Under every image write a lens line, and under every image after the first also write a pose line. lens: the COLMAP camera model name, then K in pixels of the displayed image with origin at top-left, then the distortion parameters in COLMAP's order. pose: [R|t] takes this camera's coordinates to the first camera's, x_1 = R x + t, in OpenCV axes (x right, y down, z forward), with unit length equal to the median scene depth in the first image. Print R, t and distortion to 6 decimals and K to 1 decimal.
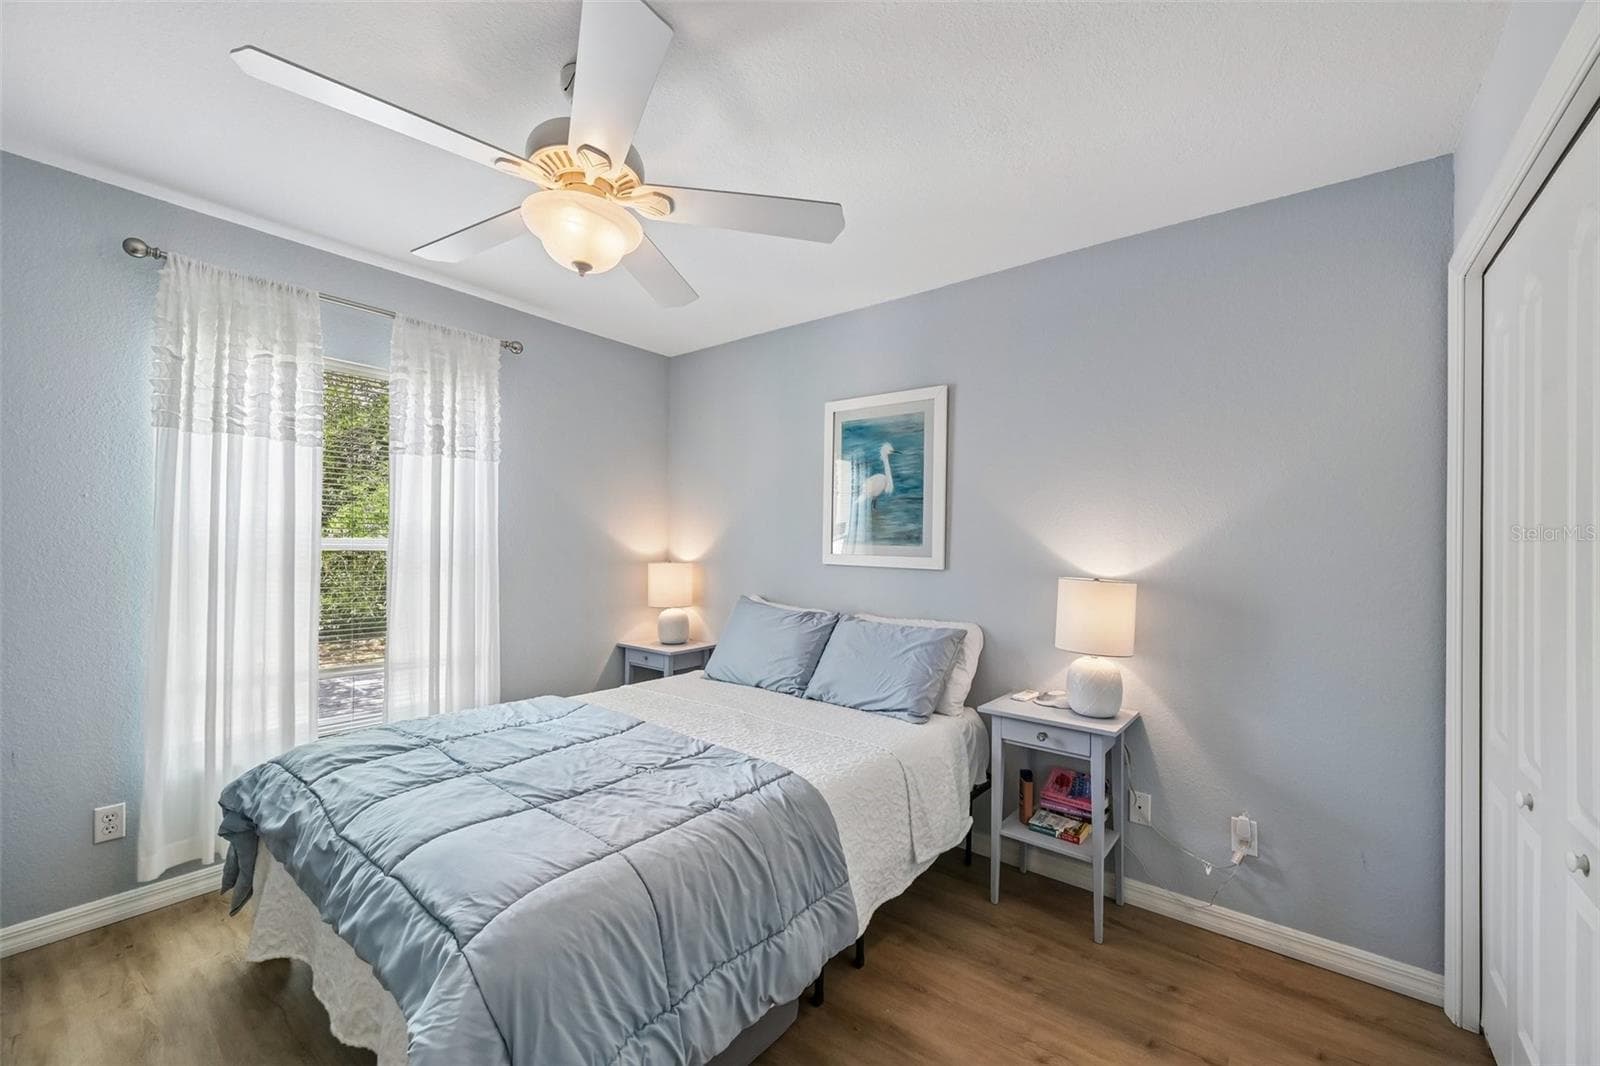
lens RADIAL K [[633.2, 0, 805.5], [0, 633.2, 535.8], [0, 0, 1]] dist [0.008939, -0.000467]
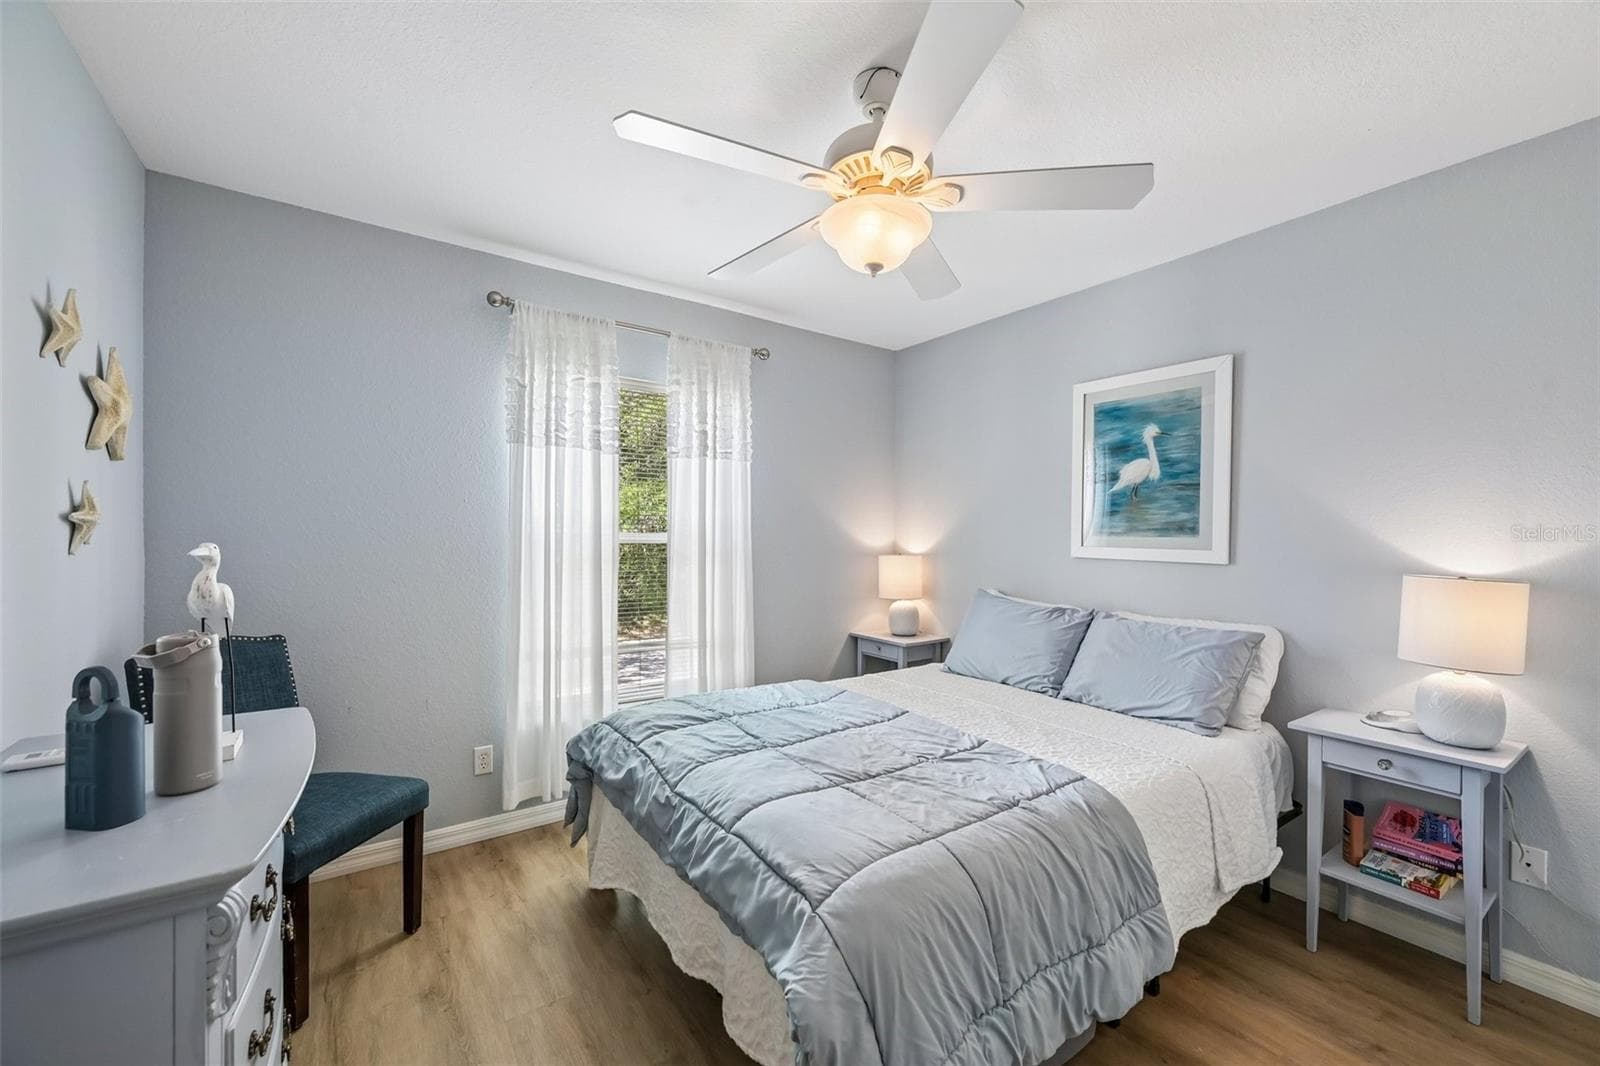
lens RADIAL K [[633.2, 0, 805.5], [0, 633.2, 535.8], [0, 0, 1]] dist [0.008939, -0.000467]
pose [[0.960728, -0.005149, -0.277444, -0.130048], [0.008467, 0.999906, 0.010762, -0.000798], [0.277363, -0.012688, 0.960682, -0.018367]]
